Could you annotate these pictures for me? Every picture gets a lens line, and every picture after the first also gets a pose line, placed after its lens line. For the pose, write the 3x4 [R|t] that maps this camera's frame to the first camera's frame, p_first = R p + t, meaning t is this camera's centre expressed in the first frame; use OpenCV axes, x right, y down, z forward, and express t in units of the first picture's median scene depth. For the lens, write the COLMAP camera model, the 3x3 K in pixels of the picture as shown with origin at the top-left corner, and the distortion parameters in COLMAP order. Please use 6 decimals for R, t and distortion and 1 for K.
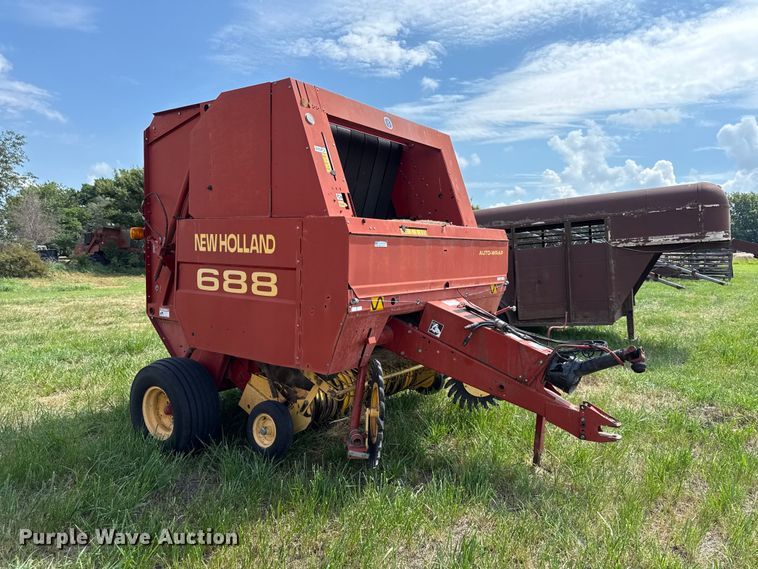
lens RADIAL K [[560.7, 0, 381.6], [0, 560.7, 287.7], [0, 0, 1]] dist [0.010455, -0.004289]
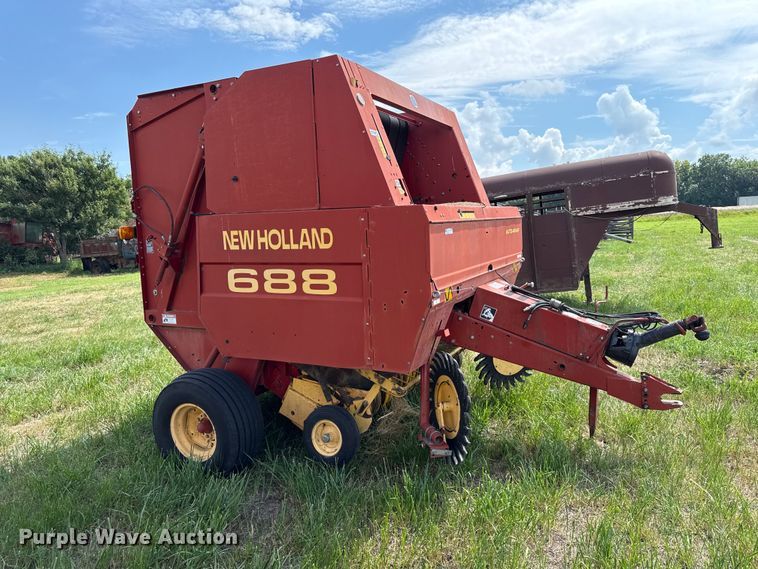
lens RADIAL K [[557.5, 0, 390.6], [0, 557.5, 283.5], [0, 0, 1]] dist [0.010243, -0.002414]
pose [[0.981840, -0.076627, 0.173548, -0.185835], [0.070168, 0.996605, 0.043061, -0.025702], [-0.176258, -0.030101, 0.983884, 0.057848]]
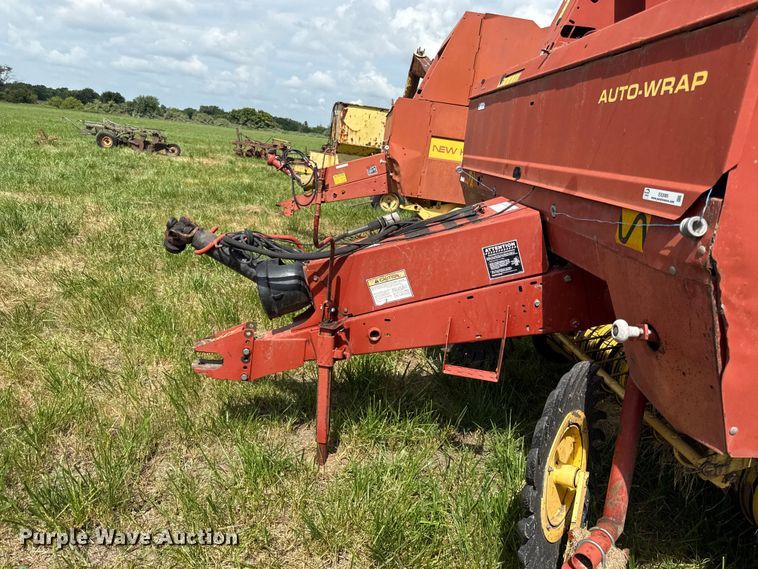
lens RADIAL K [[560.7, 0, 381.6], [0, 560.7, 287.7], [0, 0, 1]] dist [0.010455, -0.004289]
pose [[-0.765397, 0.039972, -0.642316, 0.451071], [-0.192300, 0.938266, 0.287537, -0.024972], [0.614157, 0.343597, -0.710459, 1.091439]]
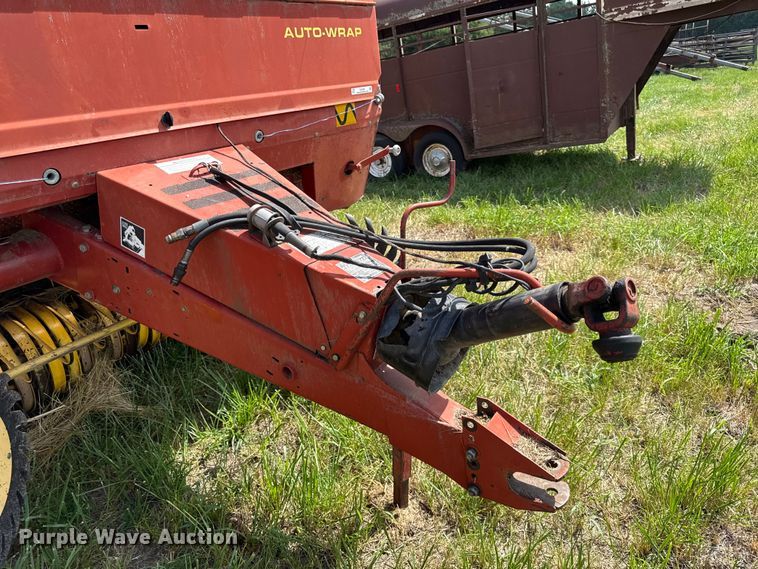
lens RADIAL K [[537.5, 0, 389.5], [0, 537.5, 294.6], [0, 0, 1]] dist [0.003405, -0.005069]
pose [[0.994321, -0.102950, -0.026956, 0.227466], [0.106191, 0.943200, 0.314797, 0.007129], [-0.006984, -0.315872, 0.948776, 0.484472]]
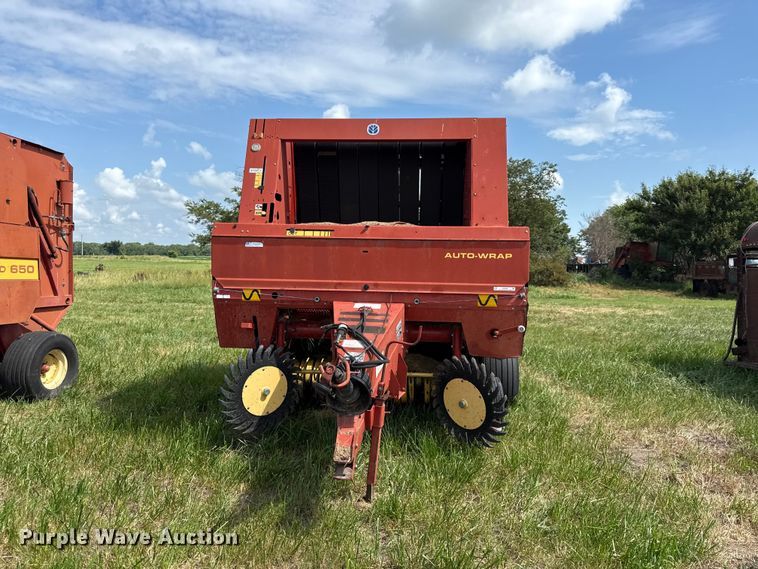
lens RADIAL K [[561.2, 0, 377.7], [0, 561.2, 295.8], [0, 0, 1]] dist [0.014884, -0.001077]
pose [[0.522914, 0.059483, -0.850307, 0.787601], [-0.071320, 0.997117, 0.025894, -0.013636], [0.849396, 0.047104, 0.525649, 0.418099]]
